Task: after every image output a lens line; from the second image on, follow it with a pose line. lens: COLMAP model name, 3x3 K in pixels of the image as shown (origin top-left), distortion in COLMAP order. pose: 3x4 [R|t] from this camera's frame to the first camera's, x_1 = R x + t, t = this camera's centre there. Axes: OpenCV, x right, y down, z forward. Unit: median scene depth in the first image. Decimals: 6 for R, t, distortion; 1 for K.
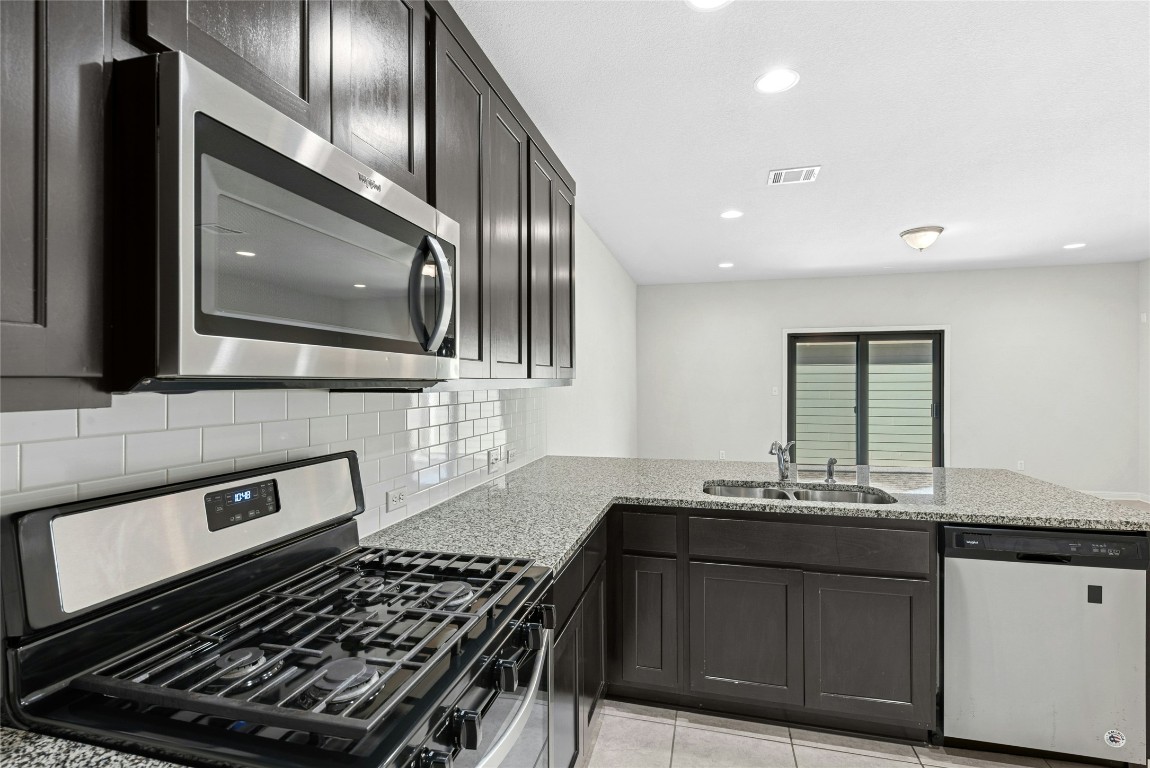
lens RADIAL K [[529.2, 0, 577.0], [0, 529.2, 380.8], [0, 0, 1]] dist [0.008703, -0.003737]
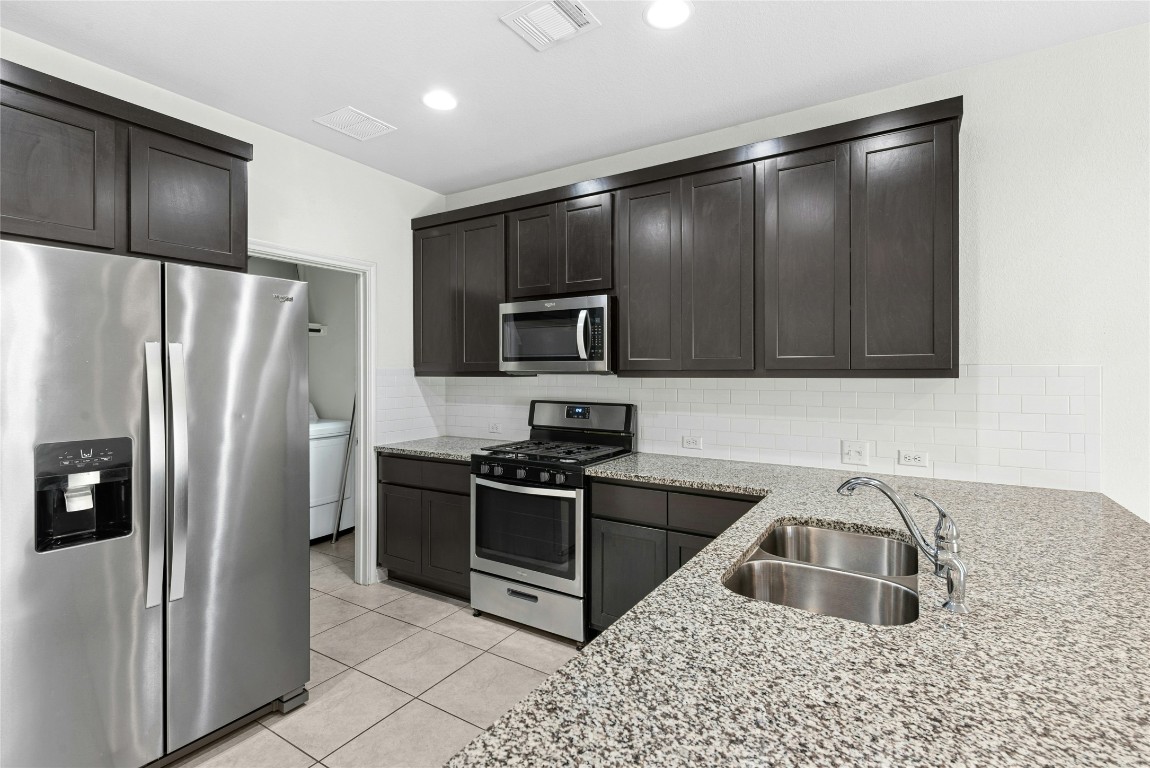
lens RADIAL K [[529.2, 0, 576.7], [0, 529.2, 368.0], [0, 0, 1]] dist [0.008703, -0.003737]
pose [[-0.304494, -0.004184, -0.952505, 0.992447], [0.002666, 0.999983, -0.005245, -0.002168], [0.952510, -0.004136, -0.304478, 0.851095]]
